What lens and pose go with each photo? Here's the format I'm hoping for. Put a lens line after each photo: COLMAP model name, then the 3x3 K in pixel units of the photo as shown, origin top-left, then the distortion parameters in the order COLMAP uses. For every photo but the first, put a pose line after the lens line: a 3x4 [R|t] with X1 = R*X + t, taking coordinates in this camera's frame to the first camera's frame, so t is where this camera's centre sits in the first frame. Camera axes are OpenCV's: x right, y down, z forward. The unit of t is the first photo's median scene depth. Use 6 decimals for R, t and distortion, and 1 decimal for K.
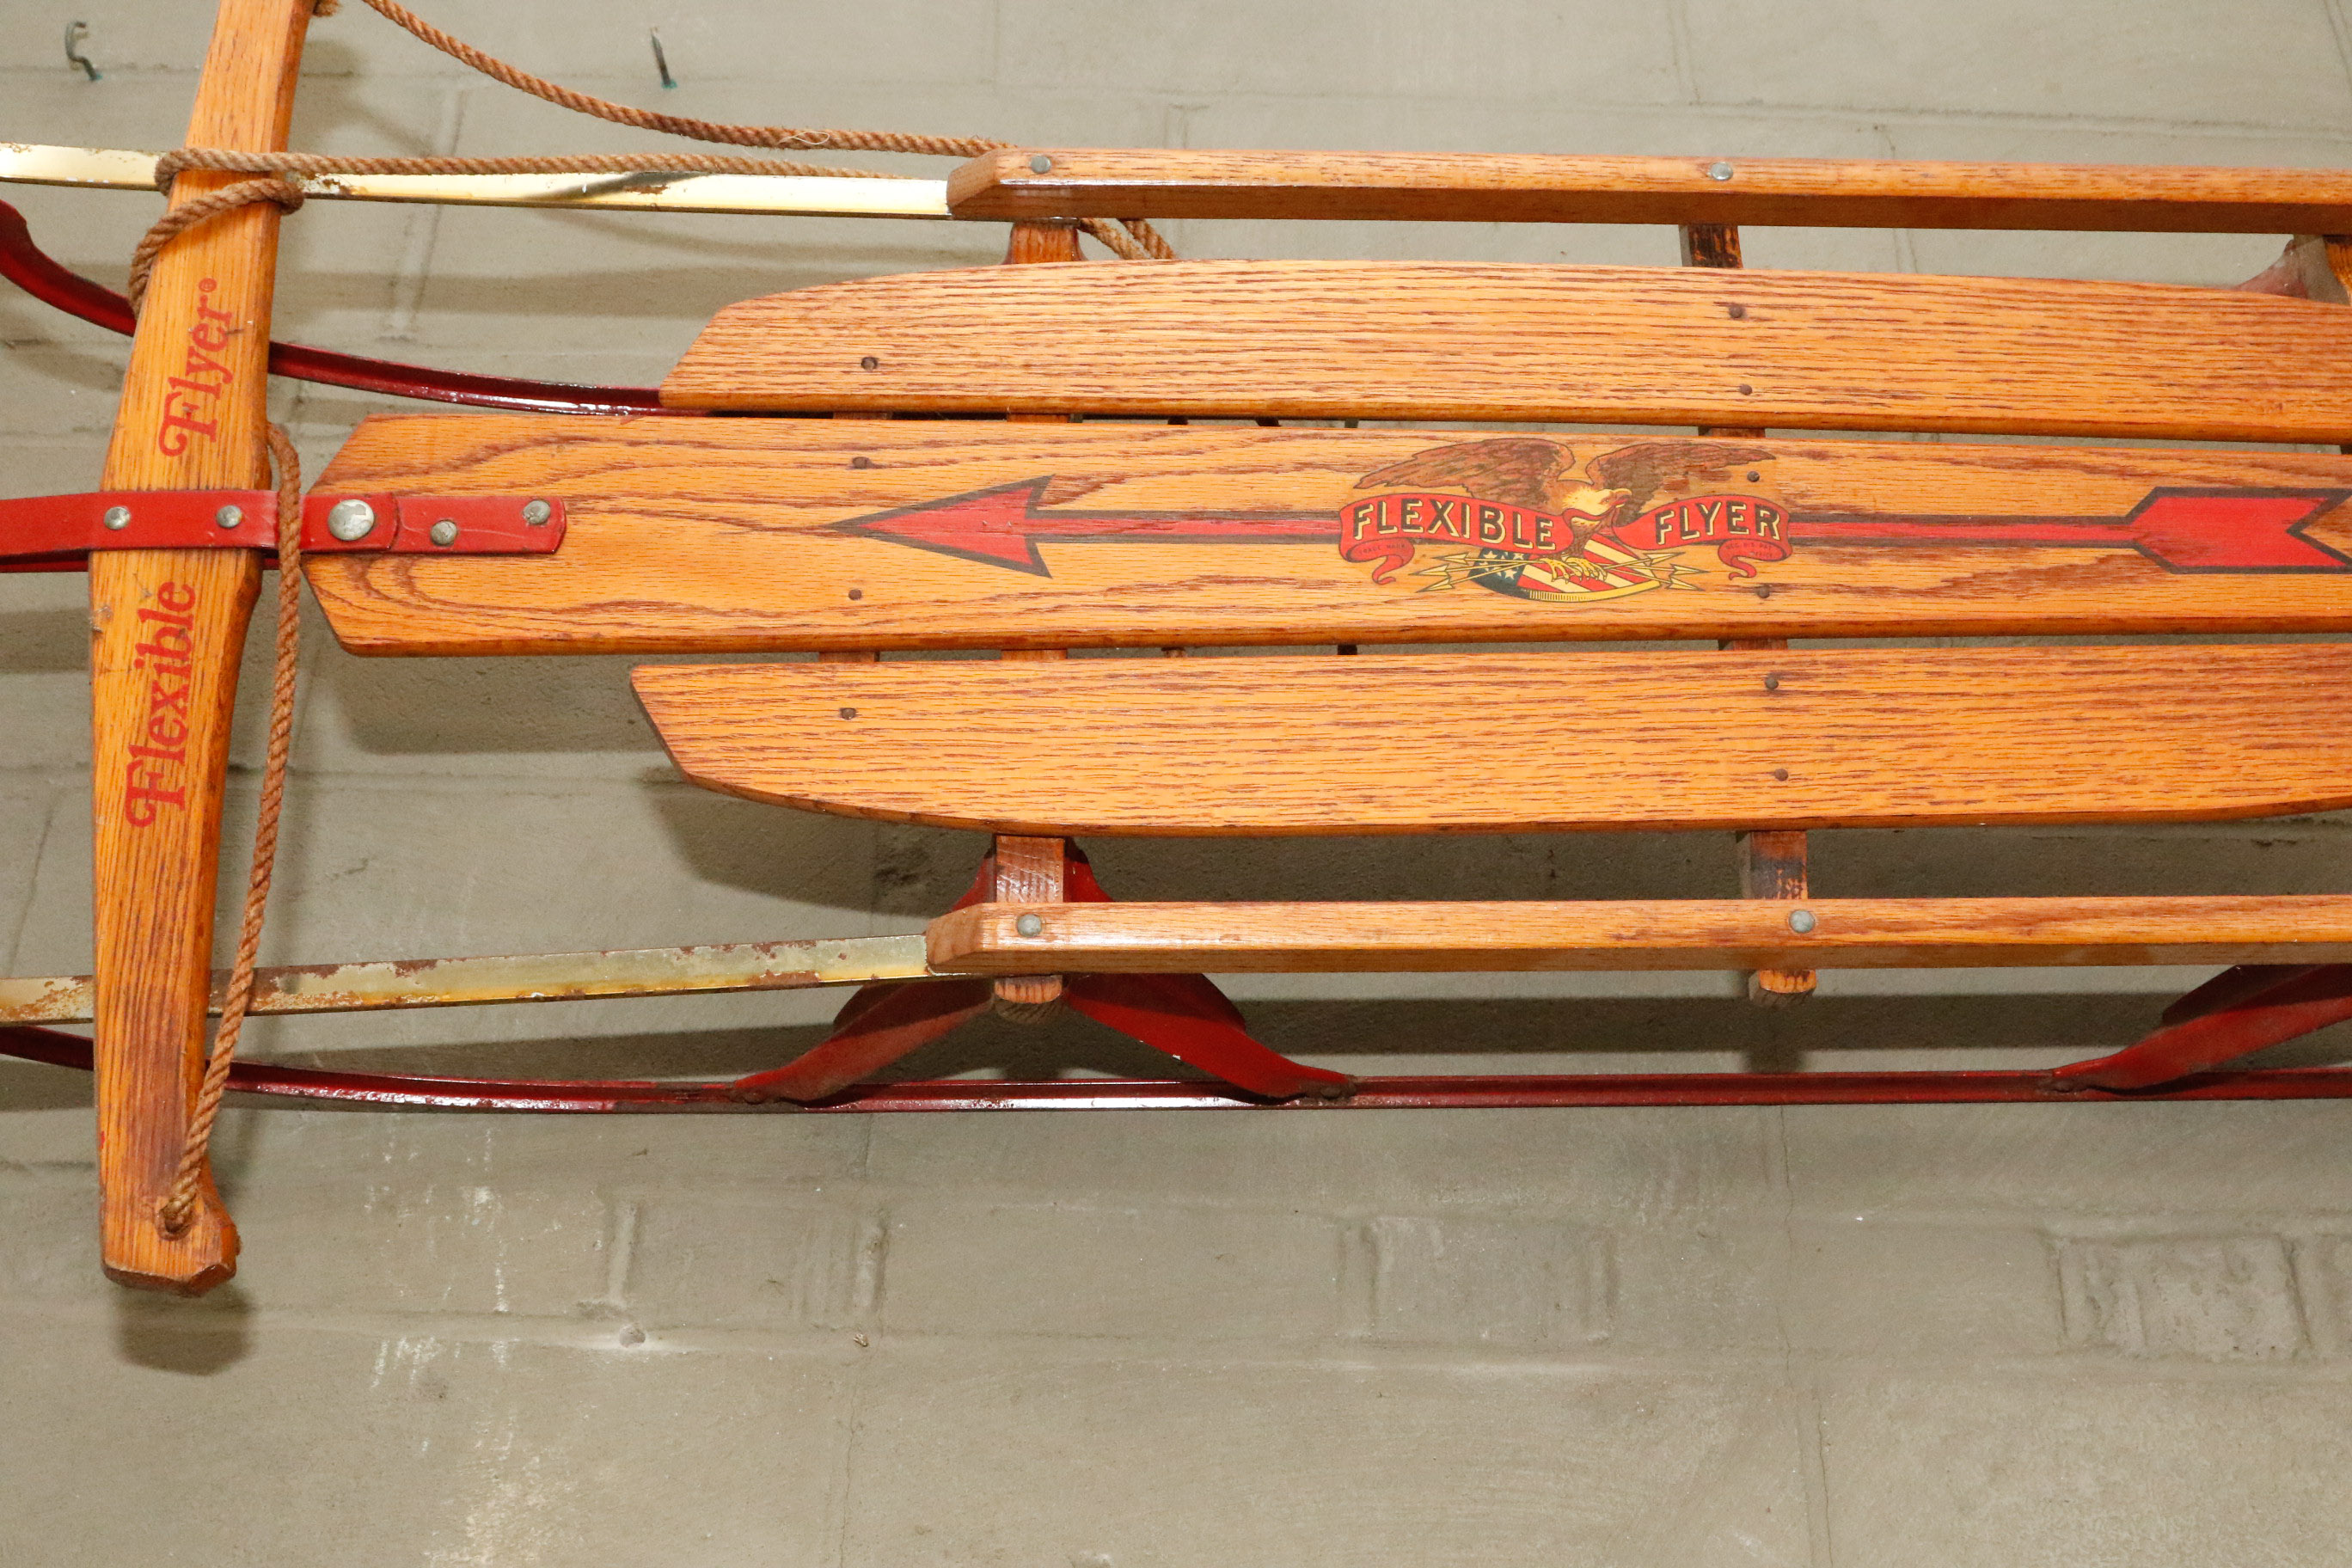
lens RADIAL K [[2687.1, 0, 1168.1], [0, 2687.1, 811.9], [0, 0, 1]] dist [-0.103792, 0.000000]
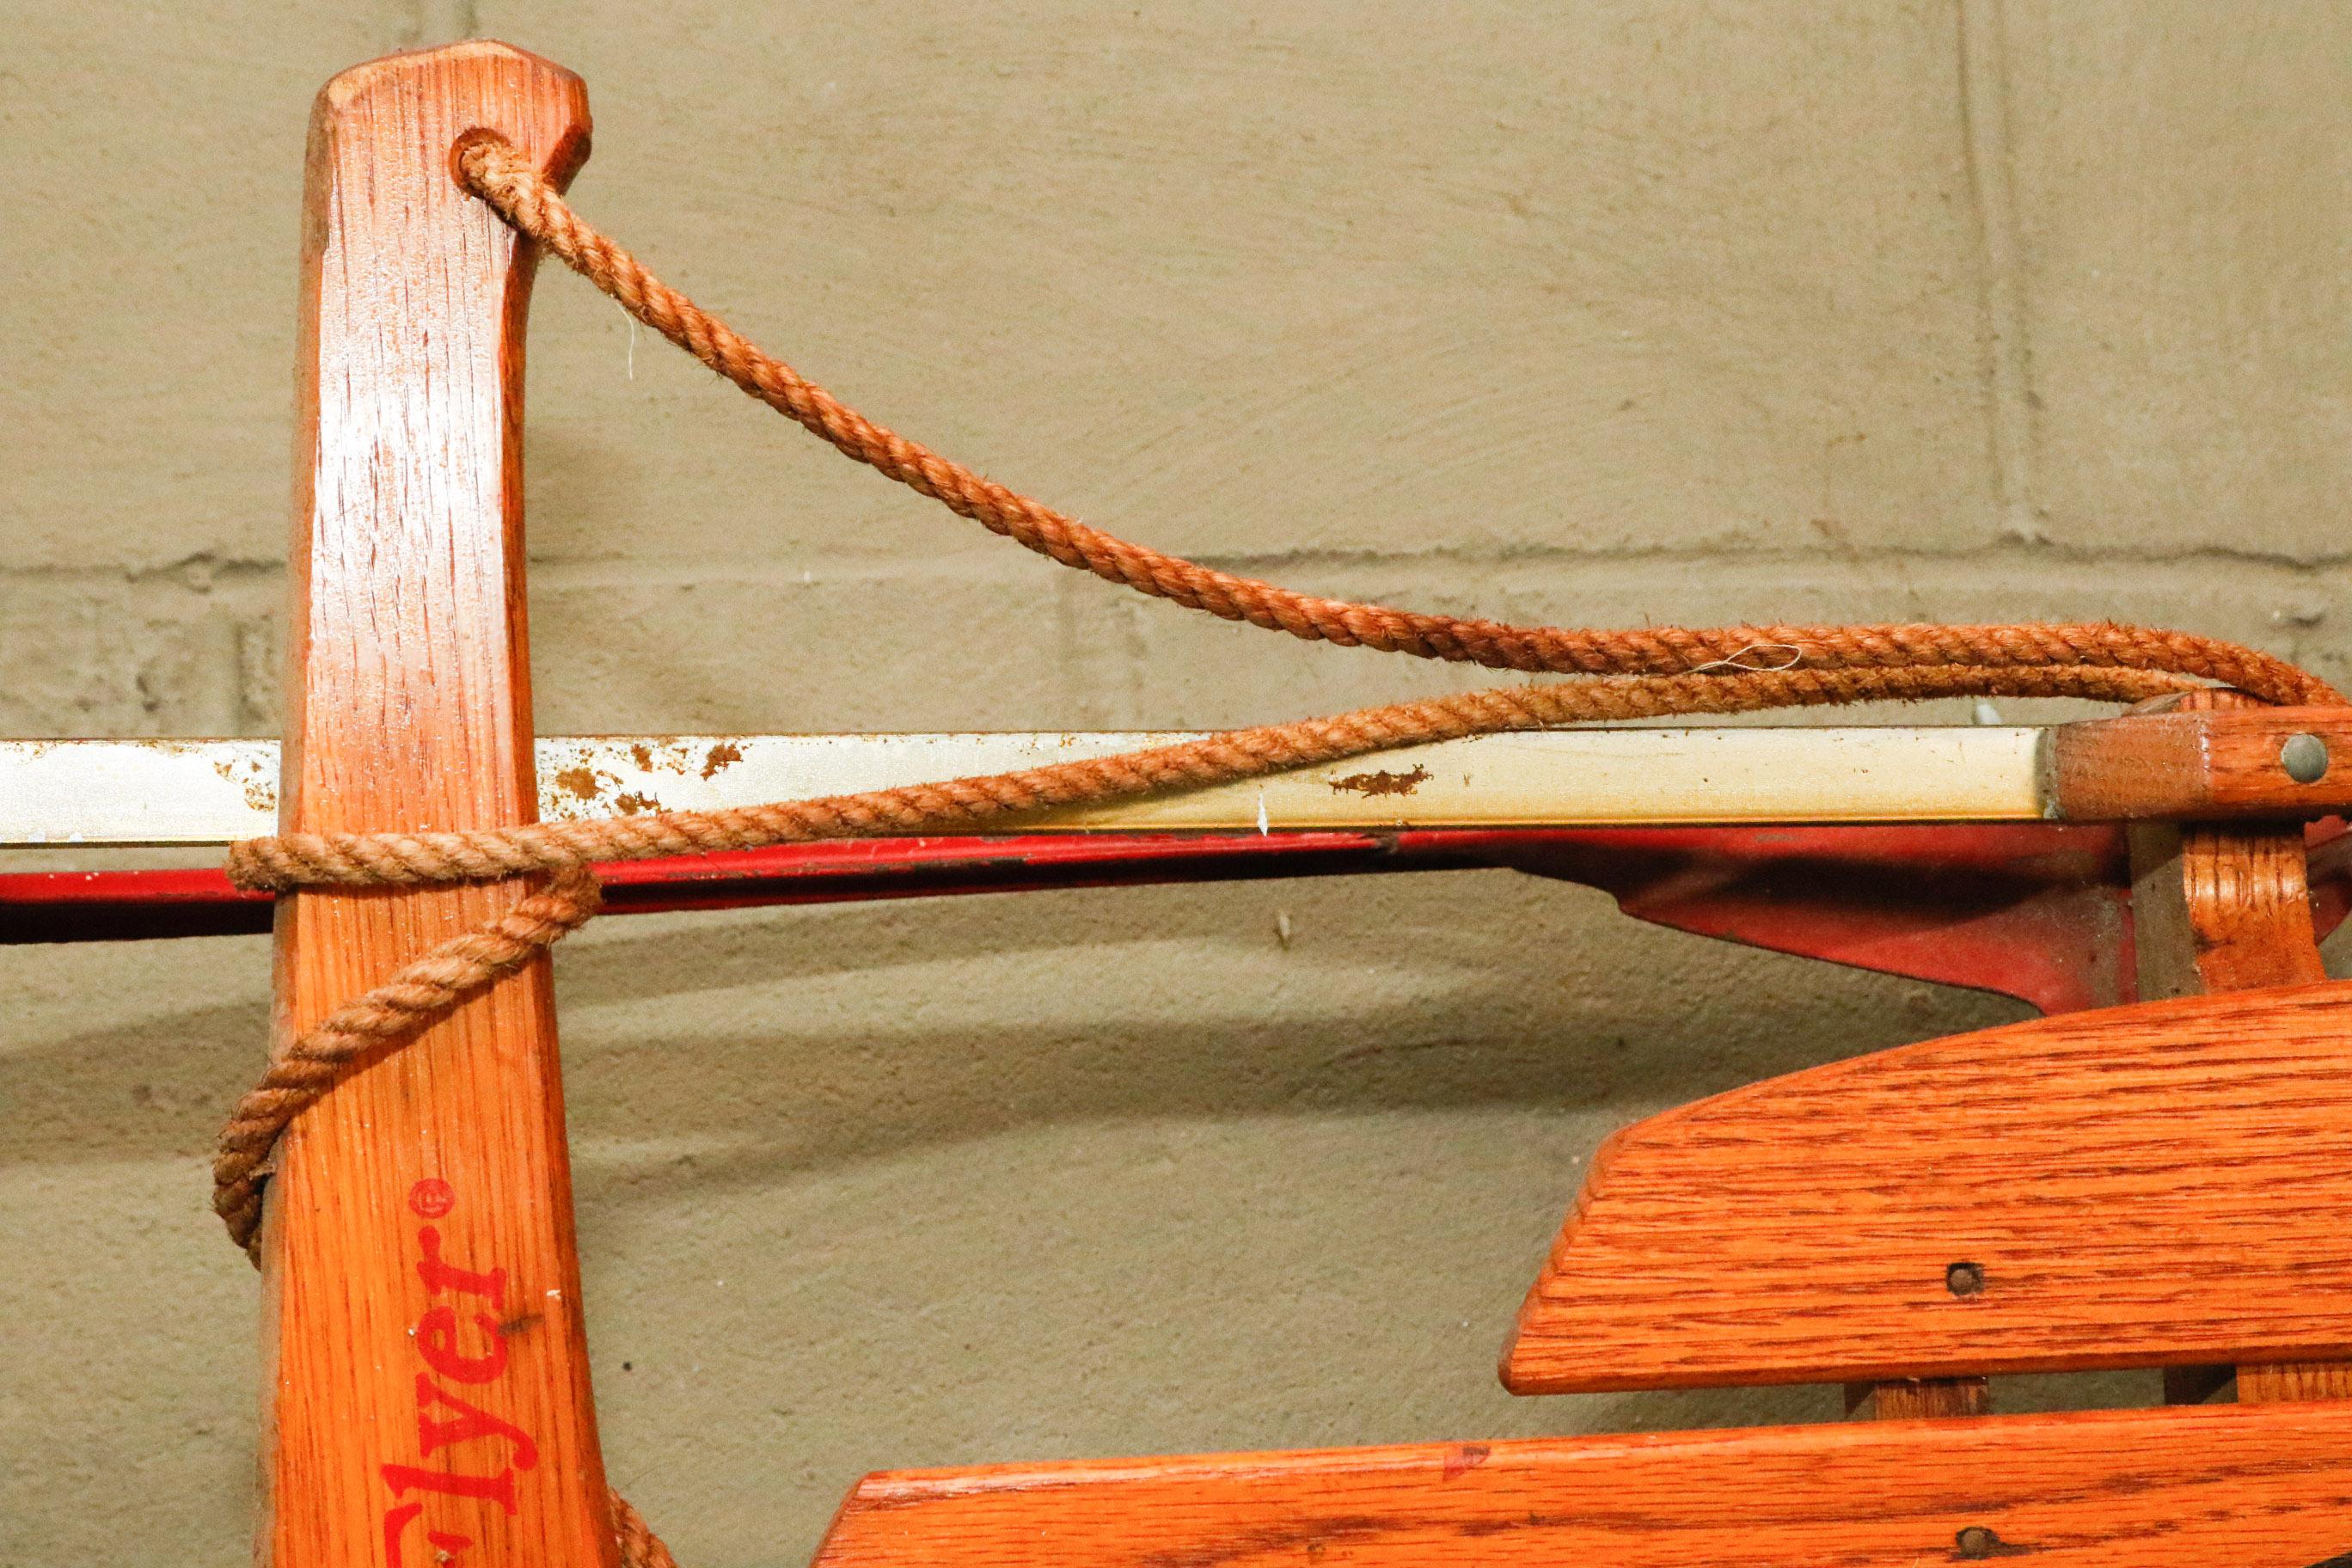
lens RADIAL K [[3745.9, 0, 1183.2], [0, 3745.9, 816.0], [0, 0, 1]] dist [-0.004965, 0.000000]
pose [[0.991004, -0.033160, 0.129661, -0.326486], [-0.008574, 0.951099, 0.308767, -0.442845], [-0.133559, -0.307101, 0.942258, 0.461998]]
